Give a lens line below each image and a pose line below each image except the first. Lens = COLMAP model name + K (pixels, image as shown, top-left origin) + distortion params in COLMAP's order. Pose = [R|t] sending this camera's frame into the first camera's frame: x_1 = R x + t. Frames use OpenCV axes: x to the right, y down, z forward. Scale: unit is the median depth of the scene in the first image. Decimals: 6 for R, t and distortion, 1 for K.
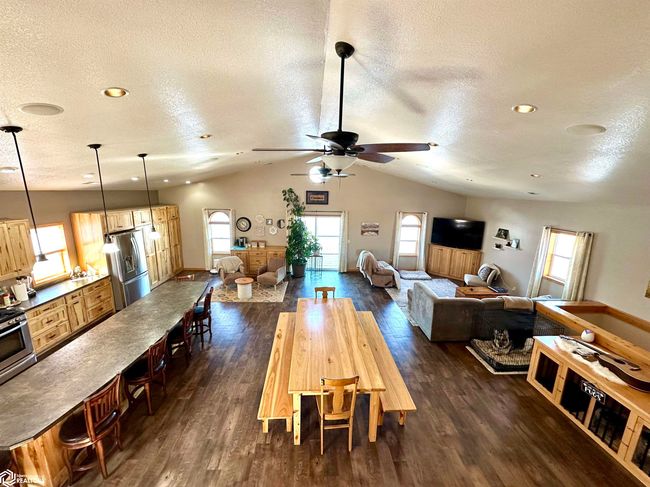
lens RADIAL K [[258.0, 0, 326.6], [0, 258.0, 243.3], [0, 0, 1]] dist [-0.004262, 0.000215]
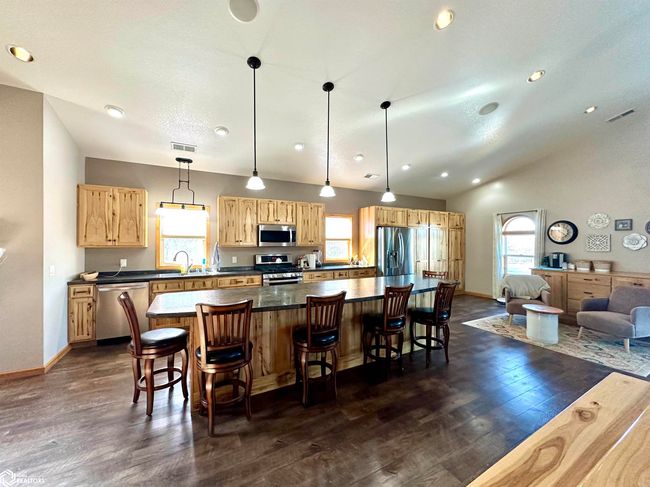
lens RADIAL K [[258.0, 0, 322.1], [0, 258.0, 243.8], [0, 0, 1]] dist [-0.004262, 0.000215]
pose [[0.424717, -0.019844, -0.905109, -0.012012], [-0.169569, 0.980323, -0.101063, 0.114591], [0.889304, 0.196402, 0.412994, 0.252492]]
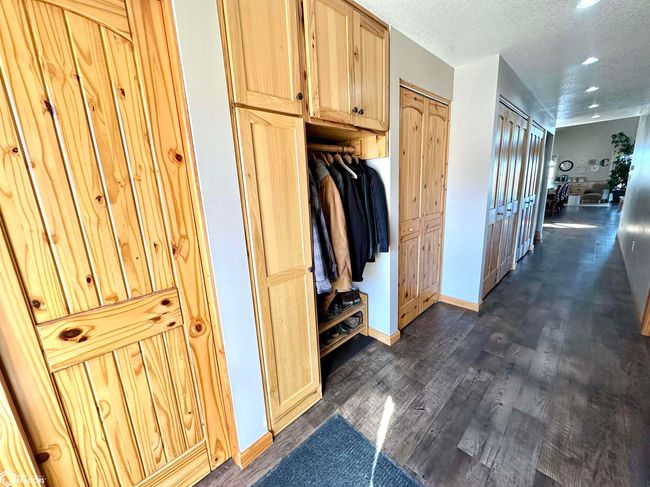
lens RADIAL K [[258.0, 0, 323.3], [0, 258.0, 243.6], [0, 0, 1]] dist [-0.004262, 0.000215]
pose [[0.653762, 0.109336, -0.748759, -0.093977], [-0.083750, 0.993882, 0.072005, 0.367986], [0.752051, 0.015635, 0.658919, -0.940496]]
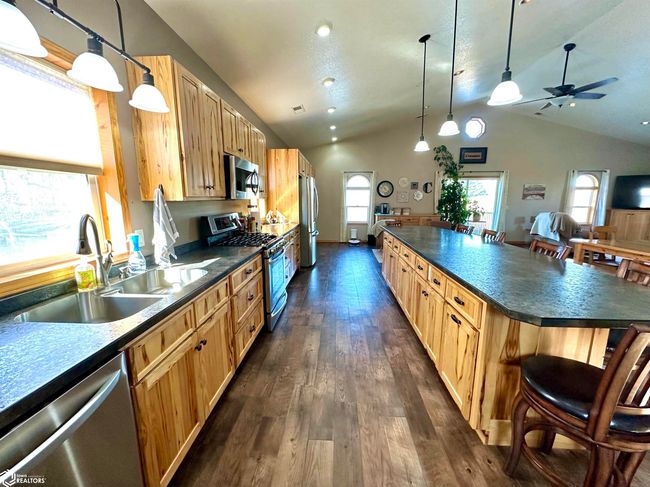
lens RADIAL K [[258.0, 0, 325.9], [0, 258.0, 242.3], [0, 0, 1]] dist [-0.004262, 0.000215]
pose [[0.993528, -0.005288, -0.113469, -0.436960], [0.001403, 0.999411, -0.034291, 0.144437], [0.113583, 0.033910, 0.992950, 0.099880]]
